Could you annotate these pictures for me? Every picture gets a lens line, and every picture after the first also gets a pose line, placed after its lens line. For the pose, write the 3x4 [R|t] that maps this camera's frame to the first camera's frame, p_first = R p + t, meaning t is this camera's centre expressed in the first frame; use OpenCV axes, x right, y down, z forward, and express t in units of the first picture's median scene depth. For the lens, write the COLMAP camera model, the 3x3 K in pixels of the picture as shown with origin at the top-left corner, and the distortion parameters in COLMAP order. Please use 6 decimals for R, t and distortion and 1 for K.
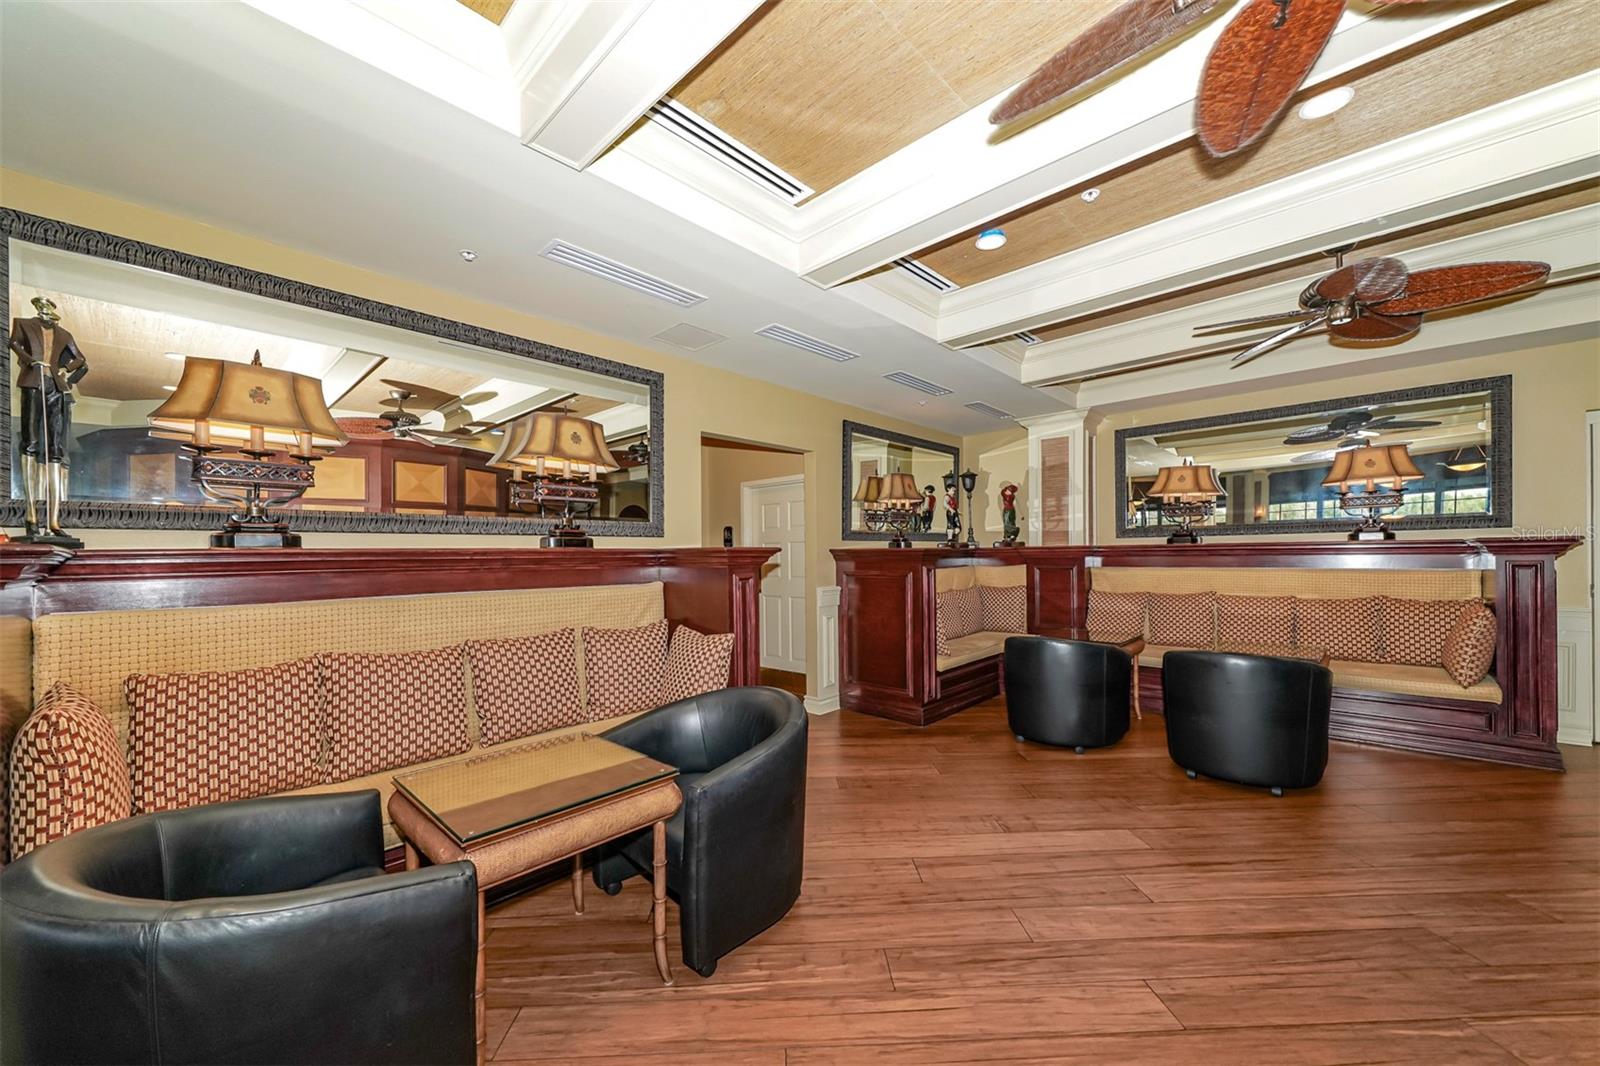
lens RADIAL K [[595.2, 0, 802.0], [0, 595.2, 555.2], [0, 0, 1]] dist [0.001466, 0.000256]
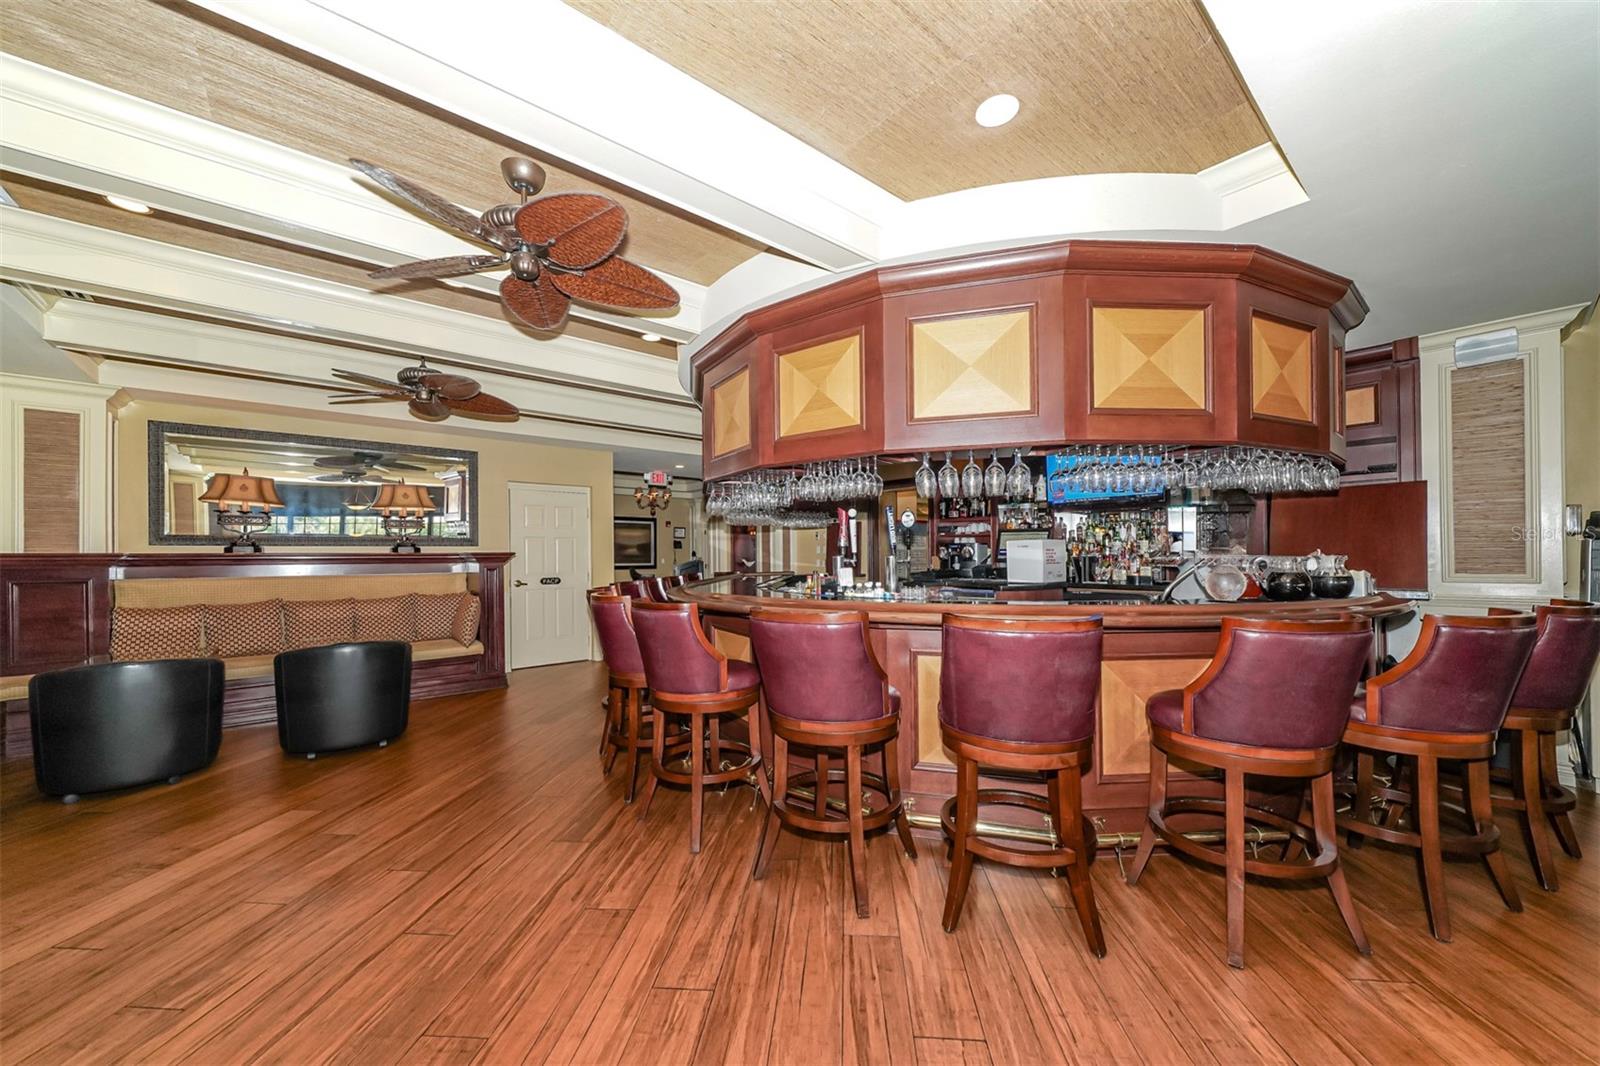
lens RADIAL K [[595.2, 0, 802.0], [0, 595.2, 555.2], [0, 0, 1]] dist [0.001466, 0.000256]
pose [[0.114924, 0.011444, 0.993308, -0.349394], [0.005855, 0.999908, -0.012197, 0.002843], [-0.993357, 0.007218, 0.114846, -0.059883]]
